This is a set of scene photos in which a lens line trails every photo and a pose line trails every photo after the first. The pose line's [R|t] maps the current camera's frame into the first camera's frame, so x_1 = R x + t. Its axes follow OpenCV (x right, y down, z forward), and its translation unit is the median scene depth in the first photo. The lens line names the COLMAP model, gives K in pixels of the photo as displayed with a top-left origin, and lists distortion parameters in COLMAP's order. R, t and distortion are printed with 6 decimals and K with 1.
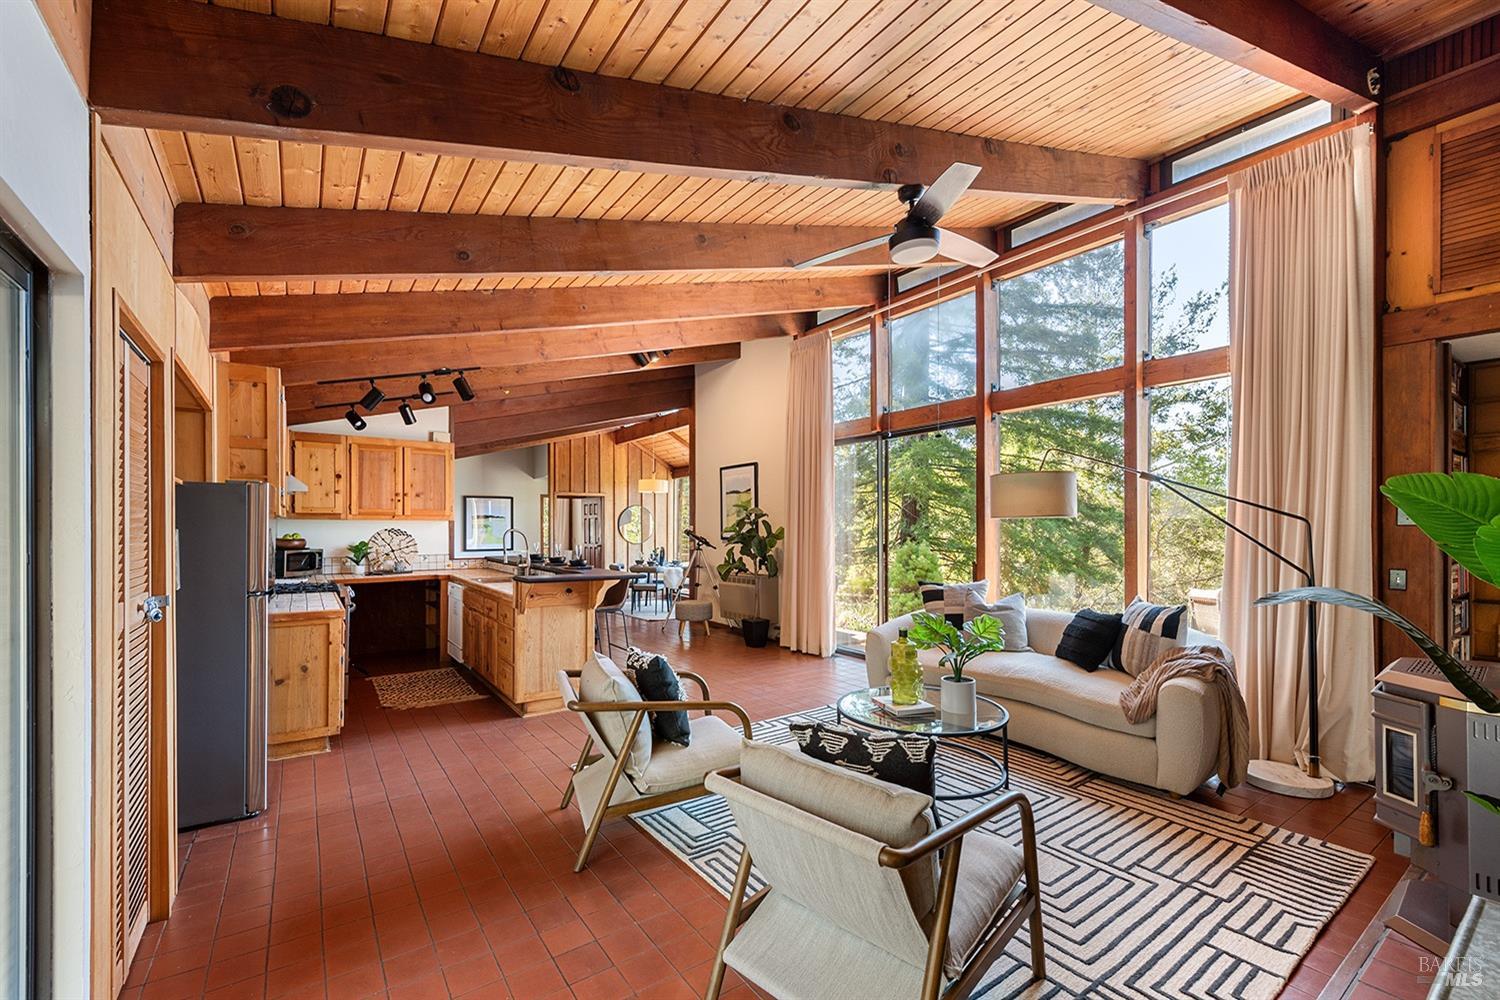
lens RADIAL K [[627.4, 0, 749.9], [0, 627.4, 524.5], [0, 0, 1]] dist [0.000968, 0.000167]
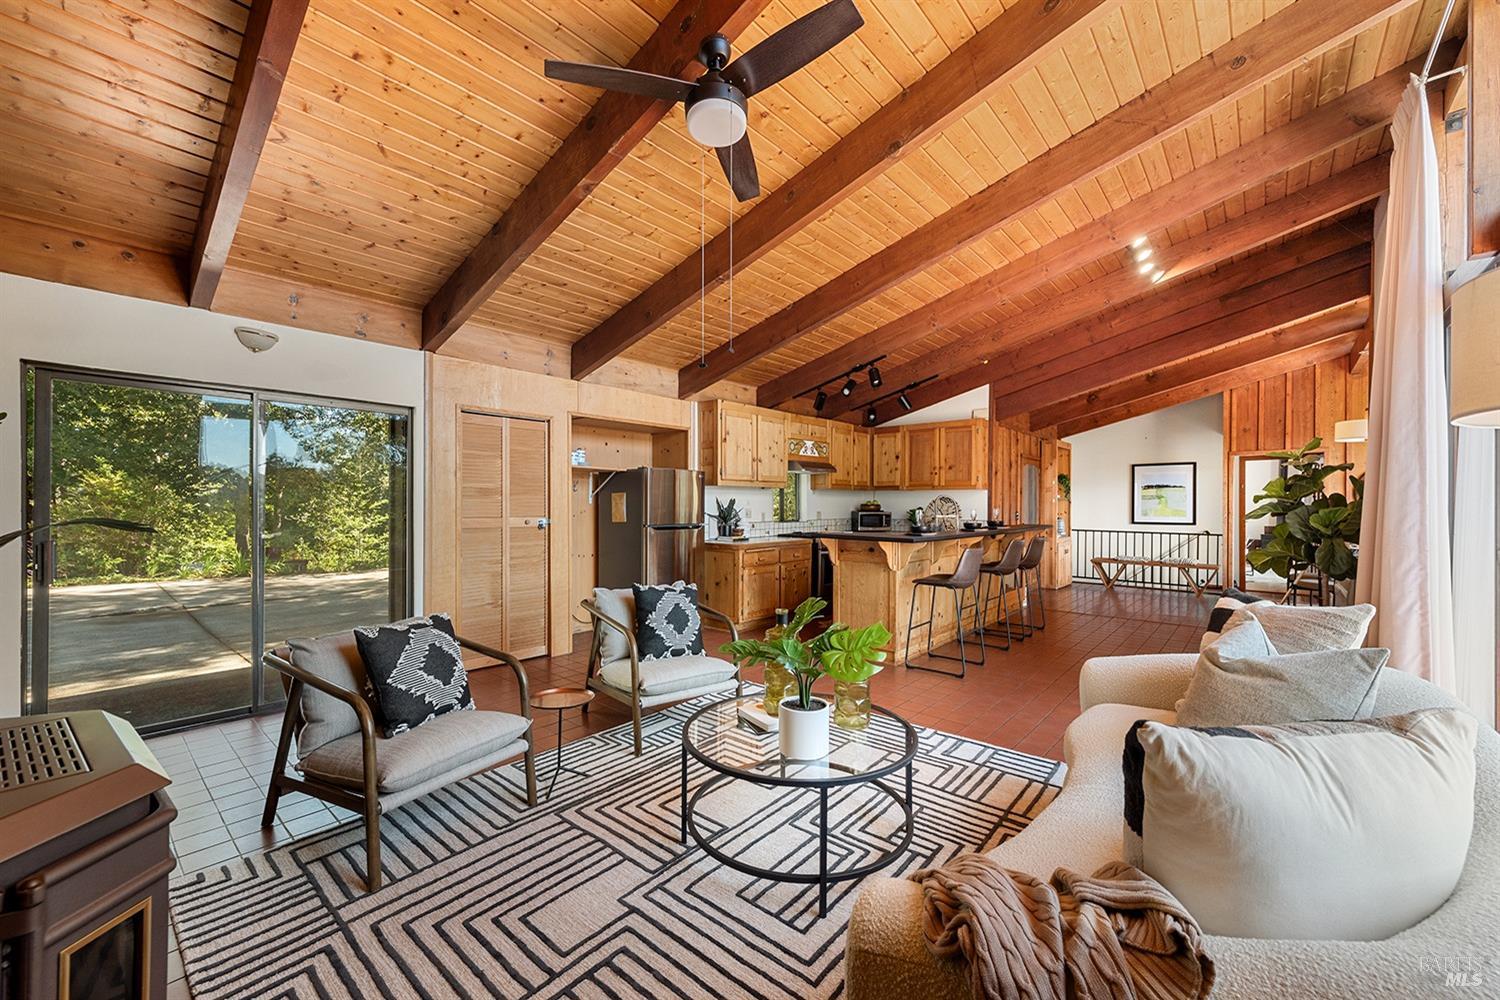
lens RADIAL K [[596.4, 0, 750.0], [0, 596.4, 500.0], [0, 0, 1]] dist [0.000964, 0.000062]
pose [[0.234594, -0.003907, -0.972086, 0.452106], [0.001379, 0.999992, -0.003687, 0.015664], [0.972093, -0.000475, 0.234597, 0.386143]]
